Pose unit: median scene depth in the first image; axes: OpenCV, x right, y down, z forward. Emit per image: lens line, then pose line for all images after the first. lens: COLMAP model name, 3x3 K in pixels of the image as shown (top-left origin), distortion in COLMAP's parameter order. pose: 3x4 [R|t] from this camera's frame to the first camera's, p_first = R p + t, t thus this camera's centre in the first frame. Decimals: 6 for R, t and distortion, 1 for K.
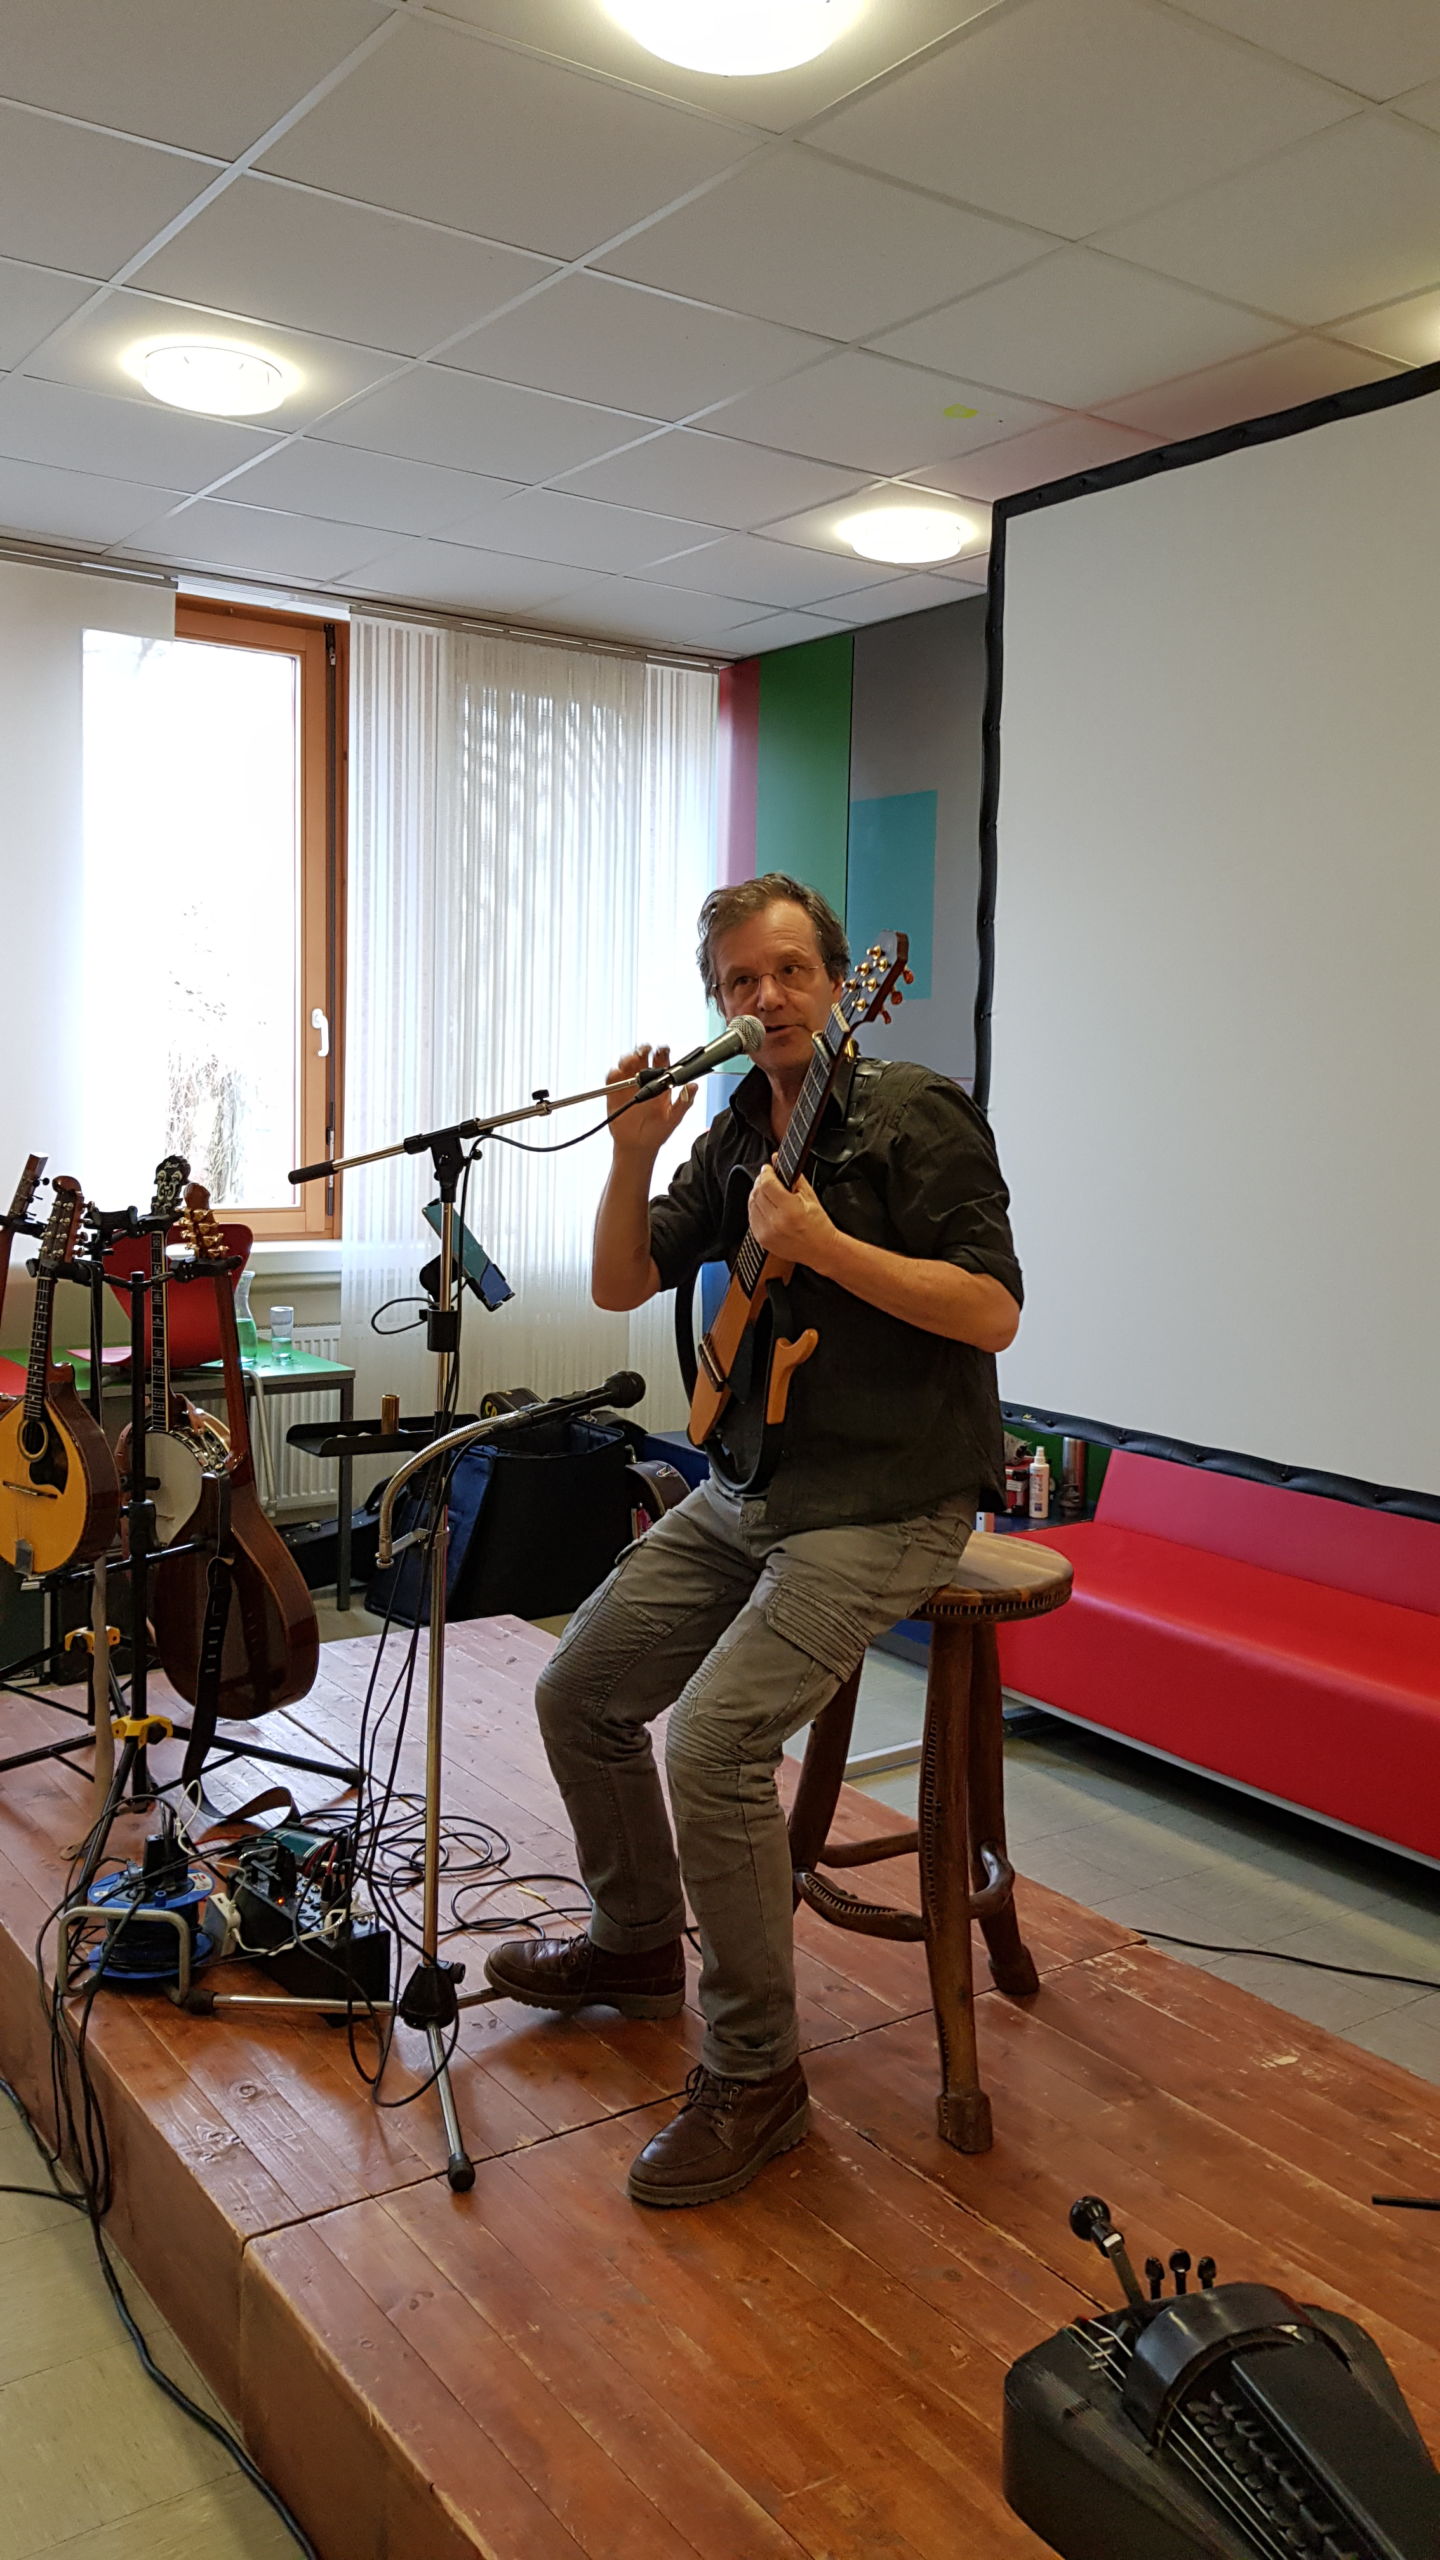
lens RADIAL K [[2004.5, 0, 720.5], [0, 2004.5, 1251.6], [0, 0, 1]] dist [0.079623, -0.002937]
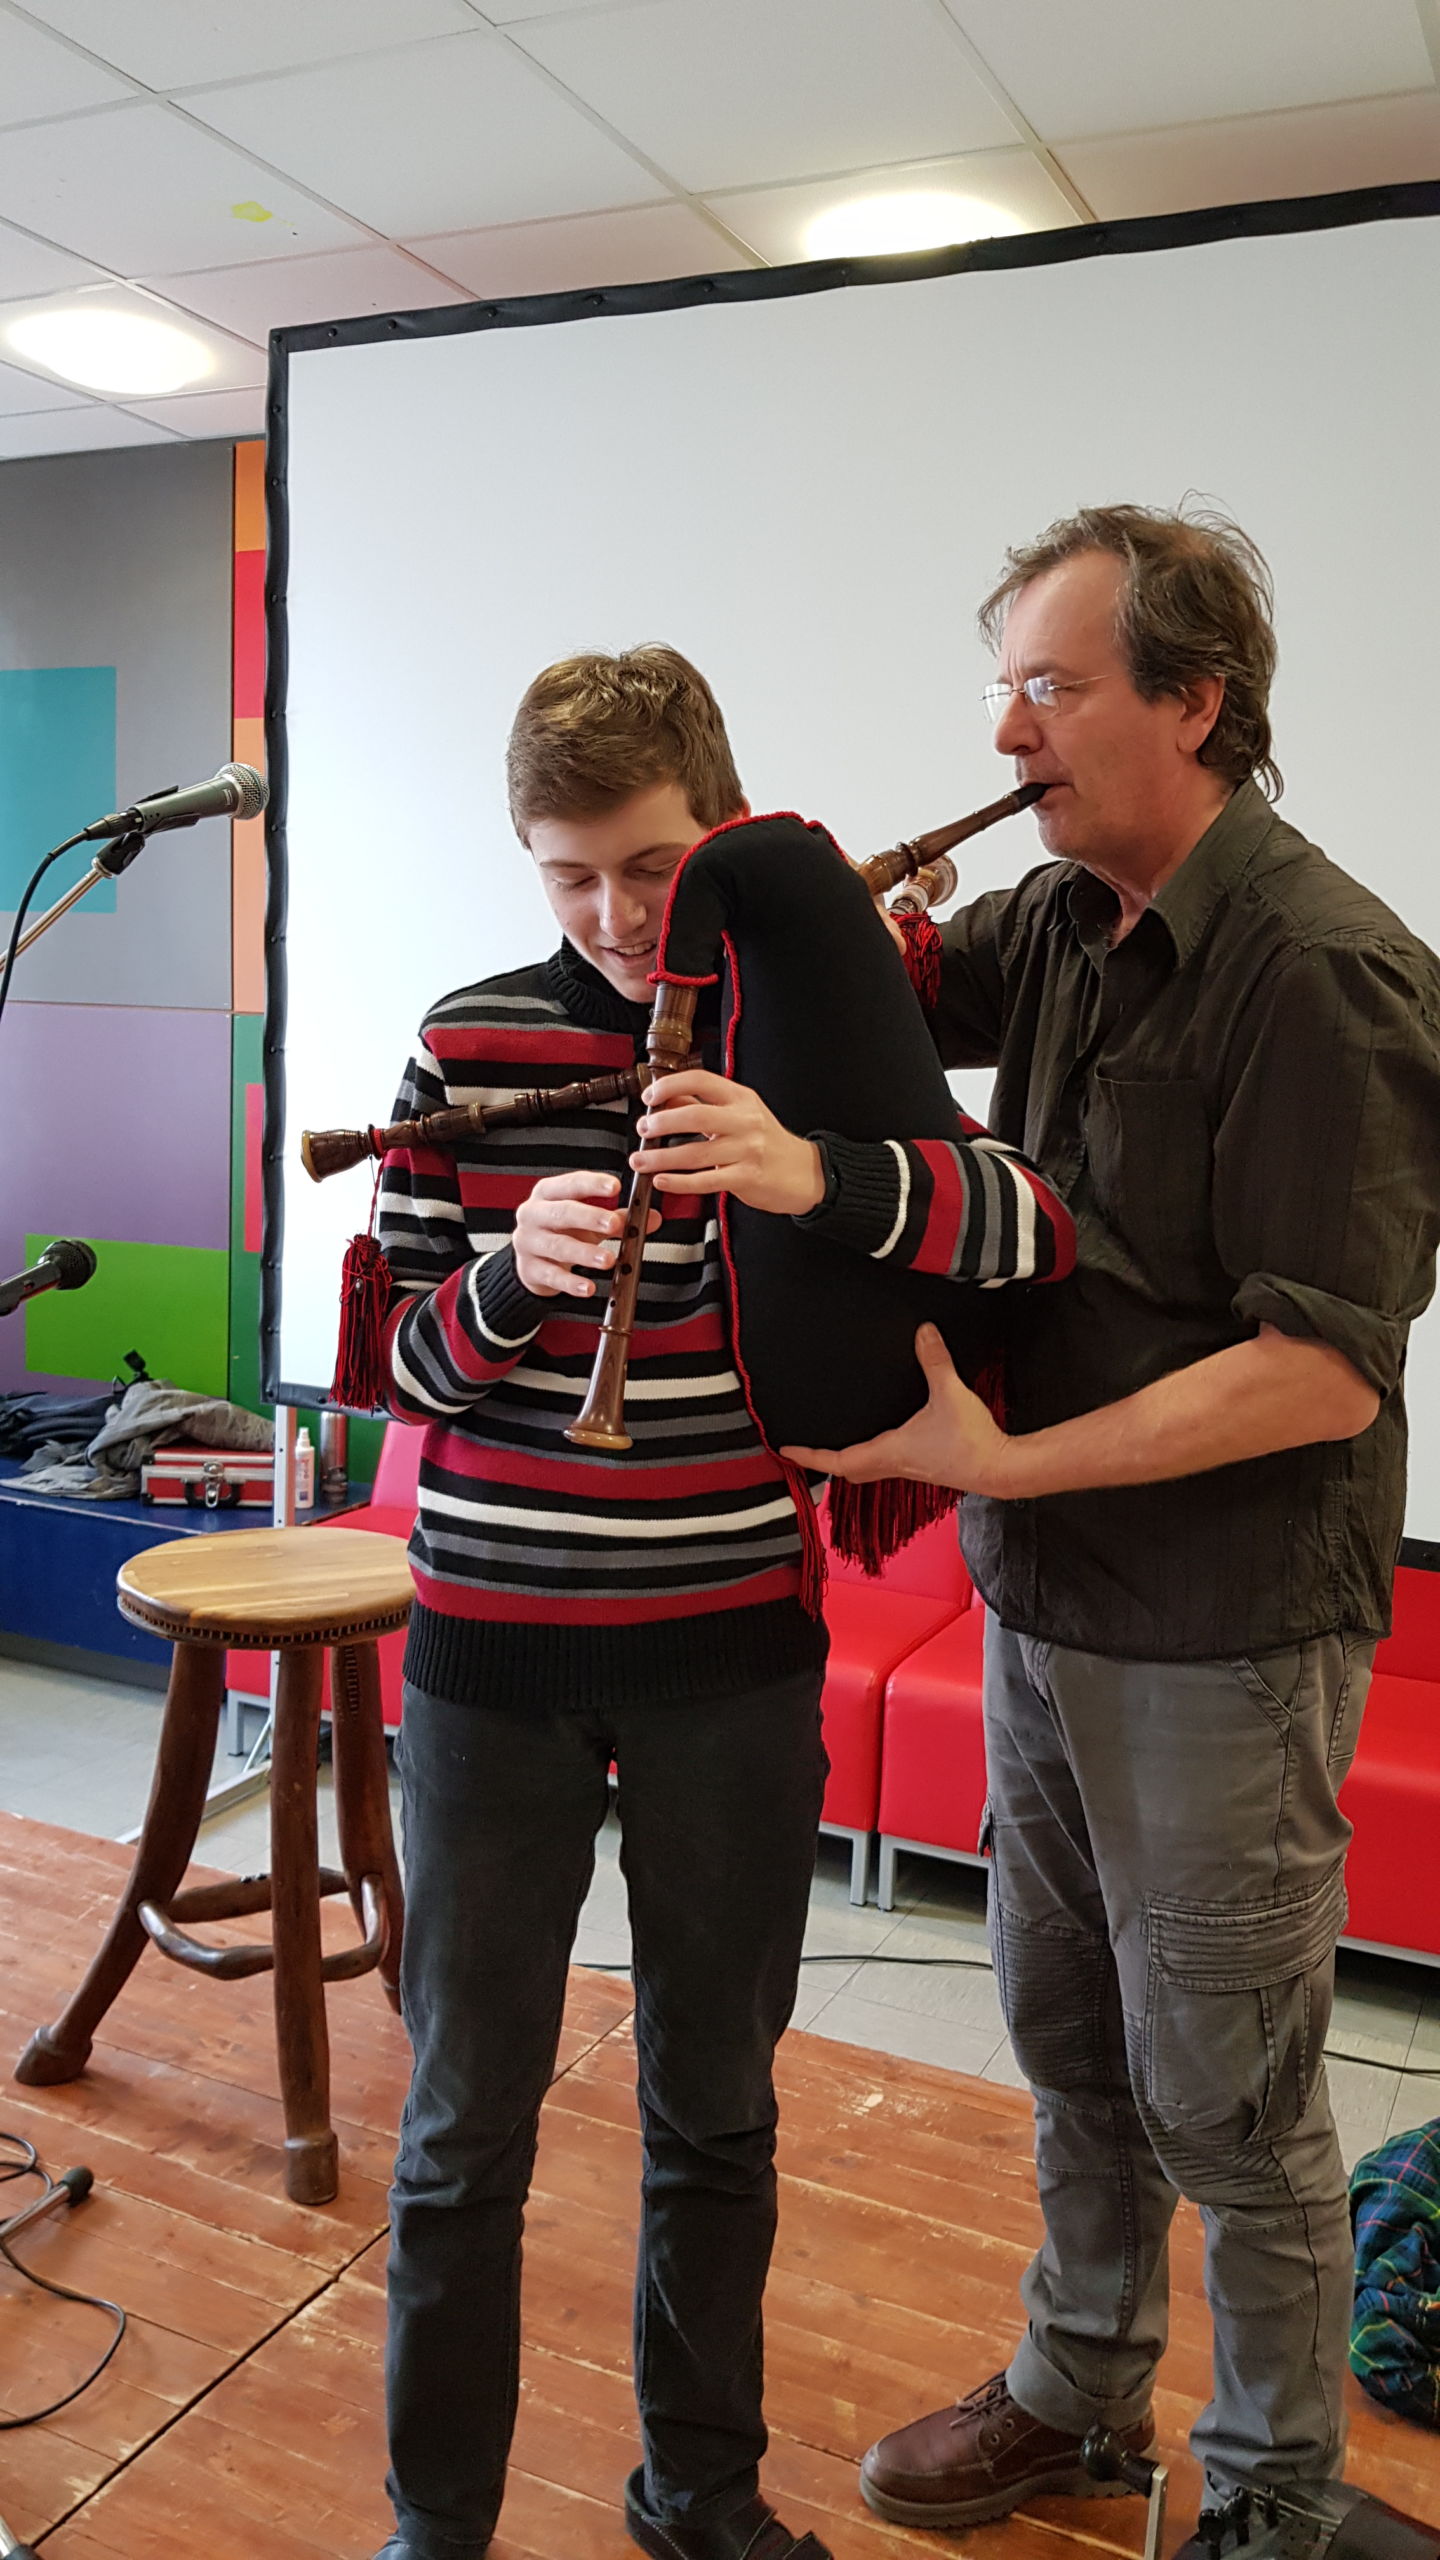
lens RADIAL K [[2030.9, 0, 720.0], [0, 2030.9, 1280.0], [0, 0, 1]] dist [0.007381, 0.003058]
pose [[0.871774, -0.052202, 0.487118, -0.137575], [0.026047, 0.997839, 0.060318, -0.021463], [-0.489215, -0.039896, 0.871251, 0.156568]]
